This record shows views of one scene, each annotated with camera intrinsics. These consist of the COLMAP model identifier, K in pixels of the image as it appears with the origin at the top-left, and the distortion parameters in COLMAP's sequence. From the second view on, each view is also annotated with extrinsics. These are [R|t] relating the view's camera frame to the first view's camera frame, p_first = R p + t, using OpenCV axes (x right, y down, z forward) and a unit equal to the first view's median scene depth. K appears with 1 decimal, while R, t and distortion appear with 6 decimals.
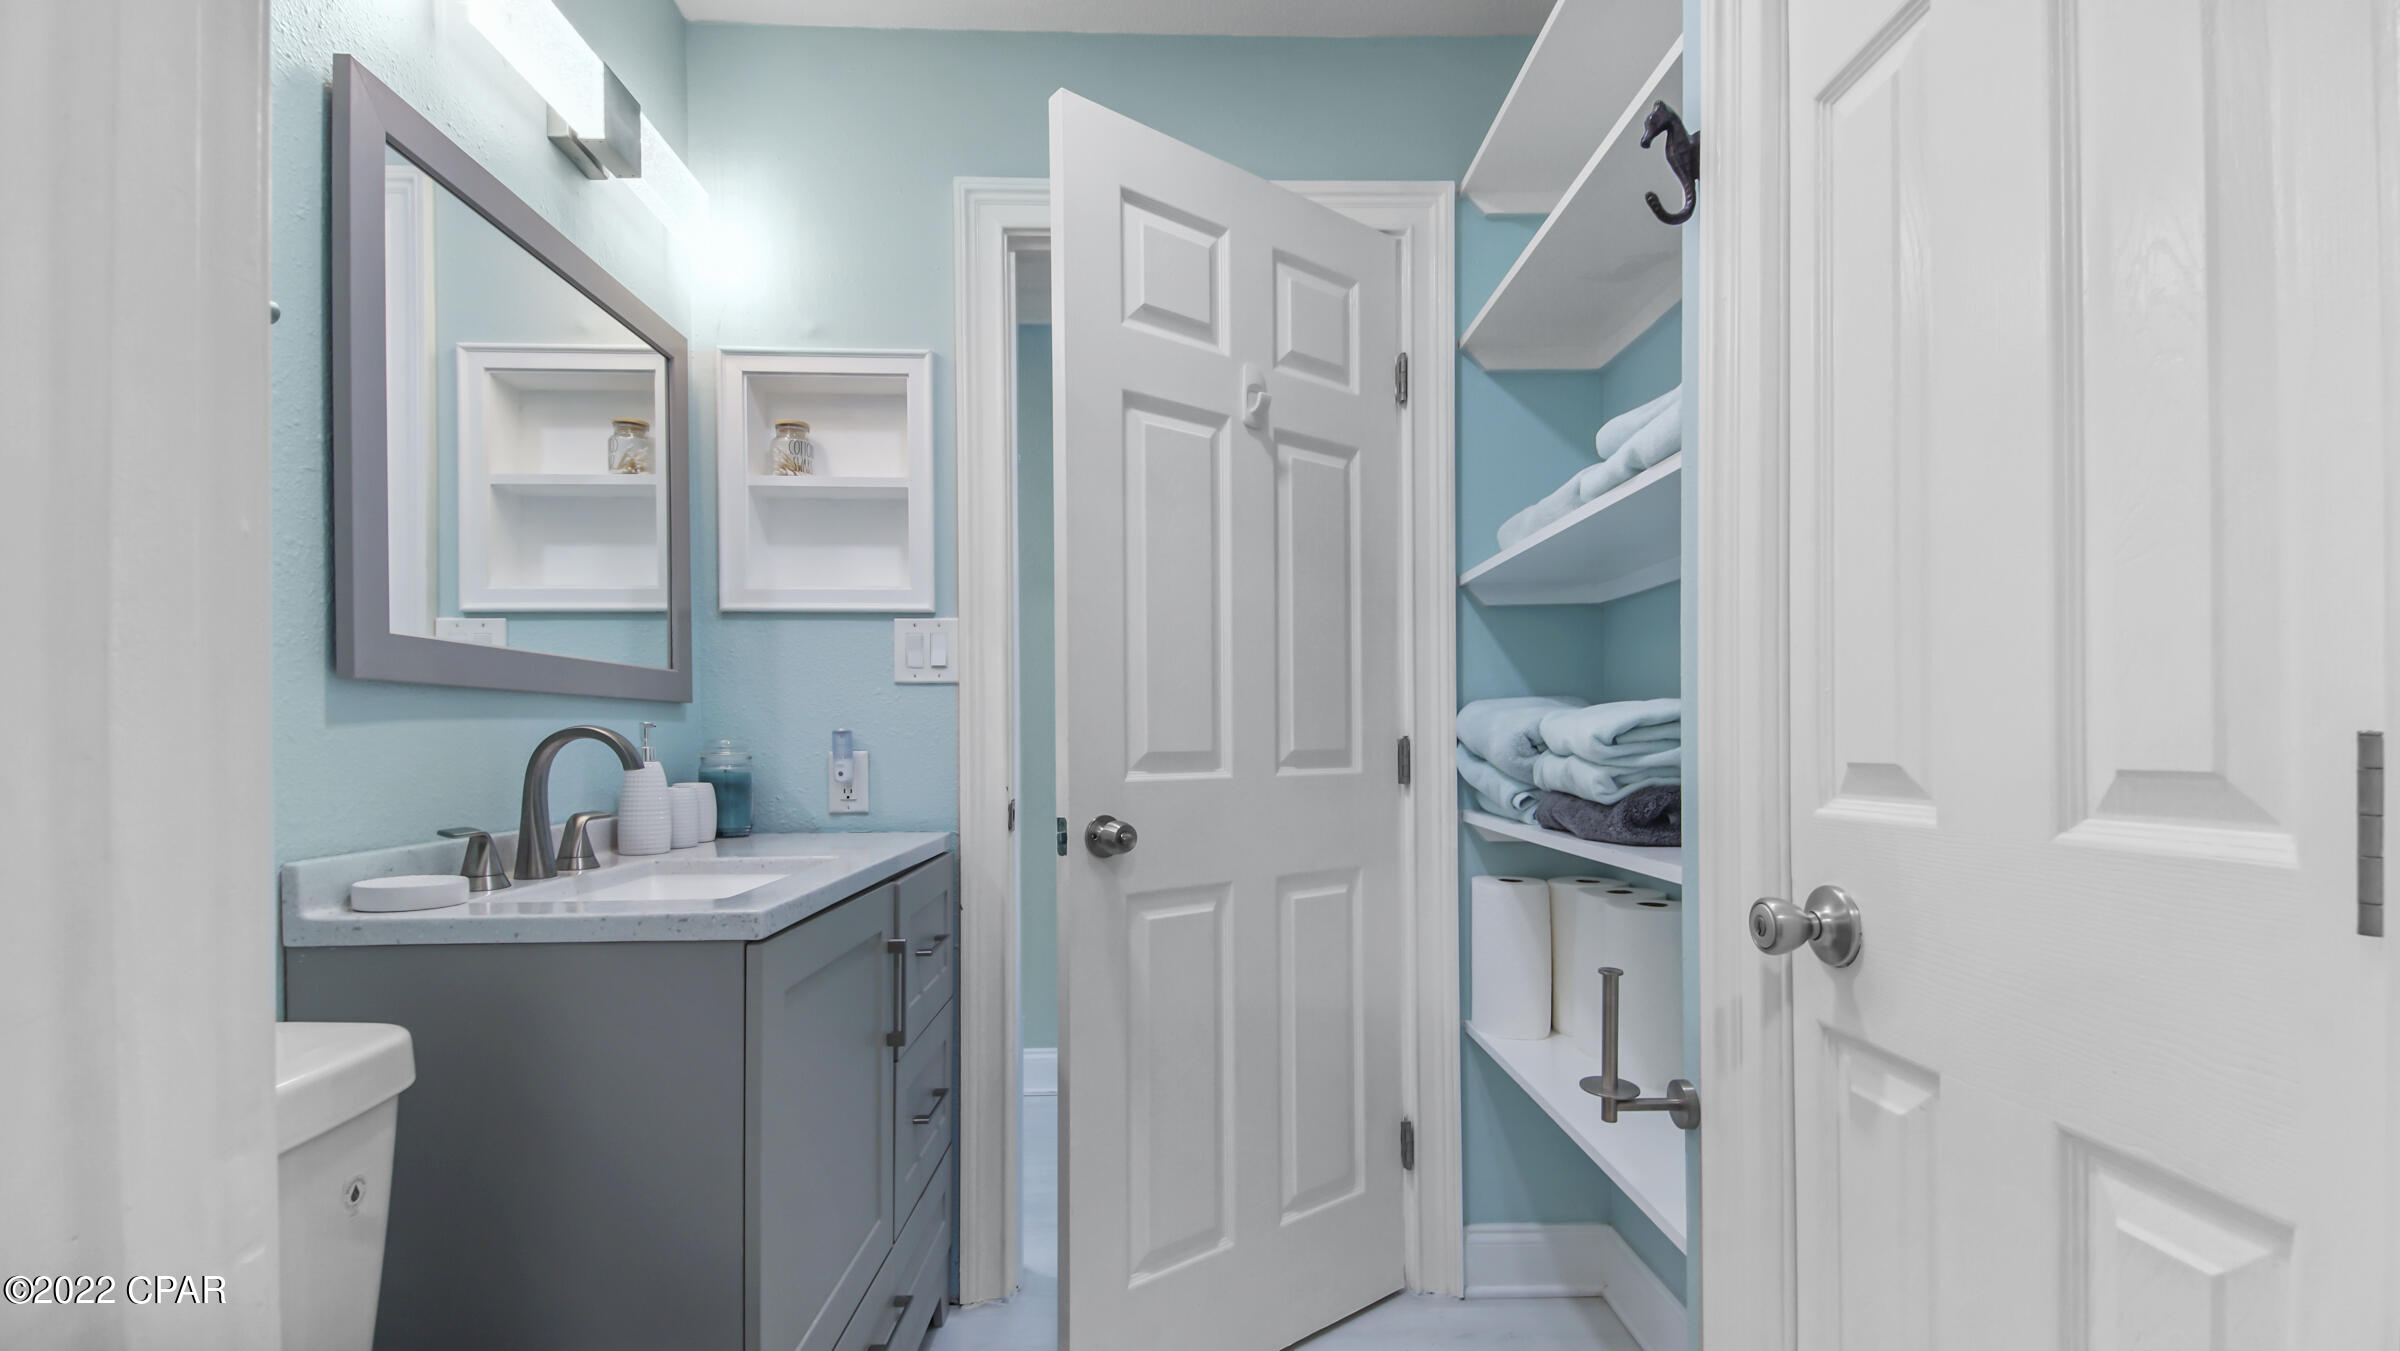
lens RADIAL K [[1056.2, 0, 1179.0], [0, 1056.2, 696.9], [0, 0, 1]] dist [0.045141, -0.024018]
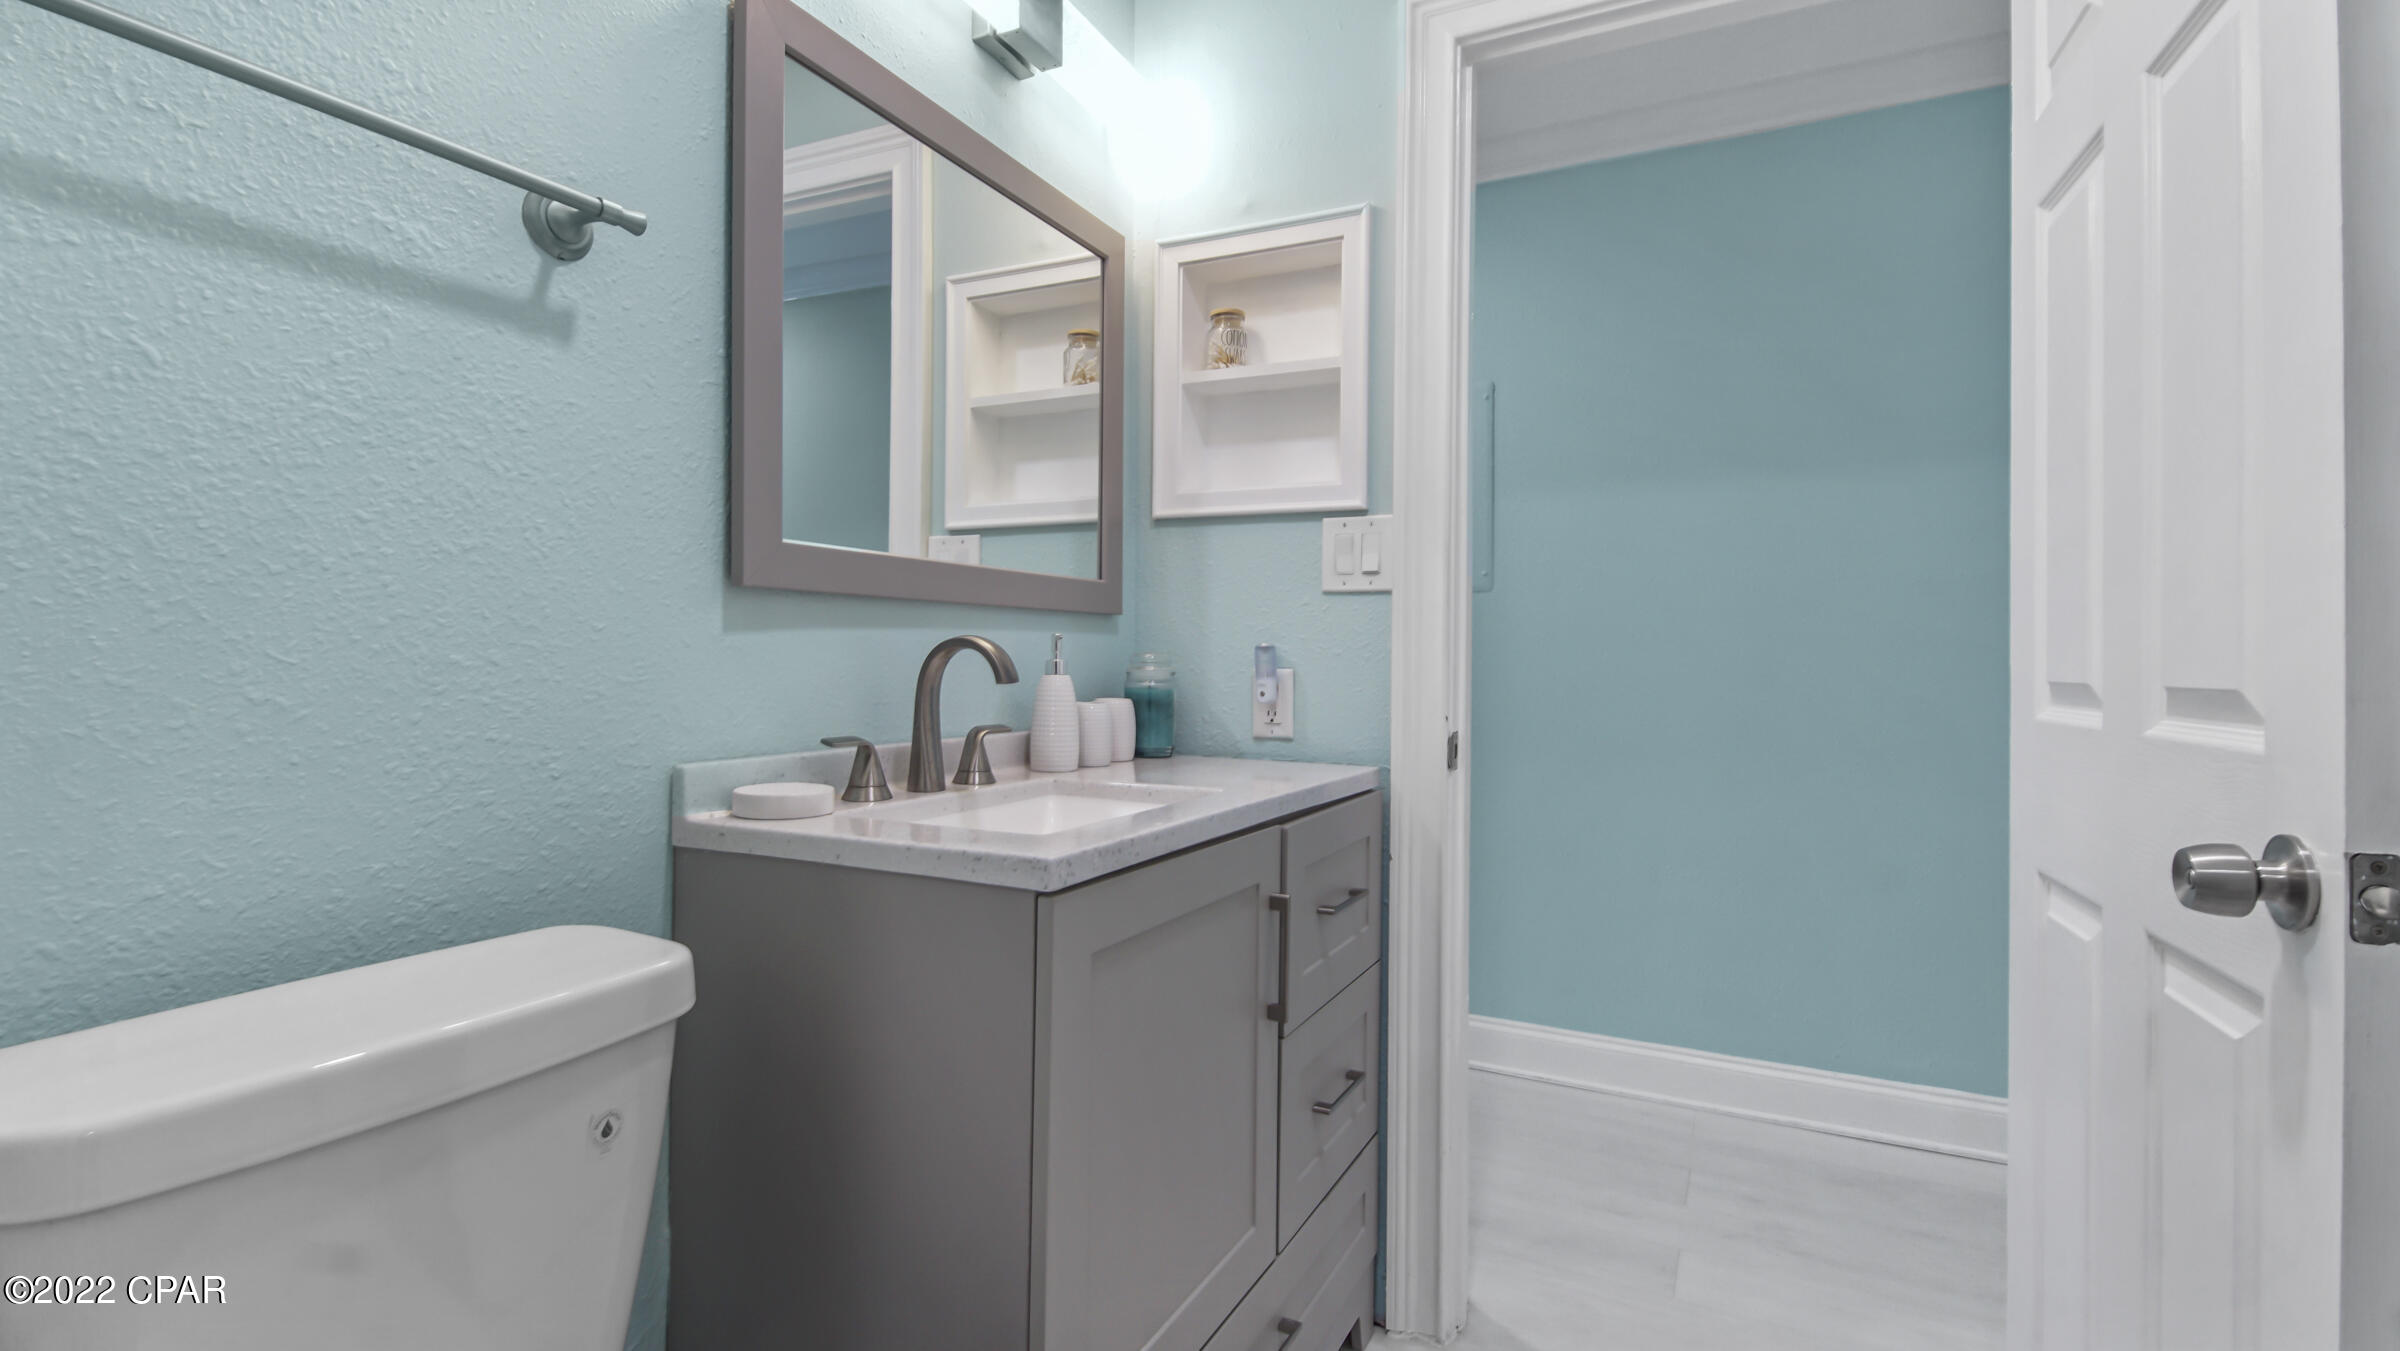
lens RADIAL K [[1094.4, 0, 1200.6], [0, 1094.4, 633.0], [0, 0, 1]] dist [0.039324, -0.023817]
pose [[0.893455, 0.005745, -0.449116, 0.050942], [0.001376, 0.999878, 0.015528, 0.006752], [0.449150, -0.014491, 0.893339, 0.156173]]
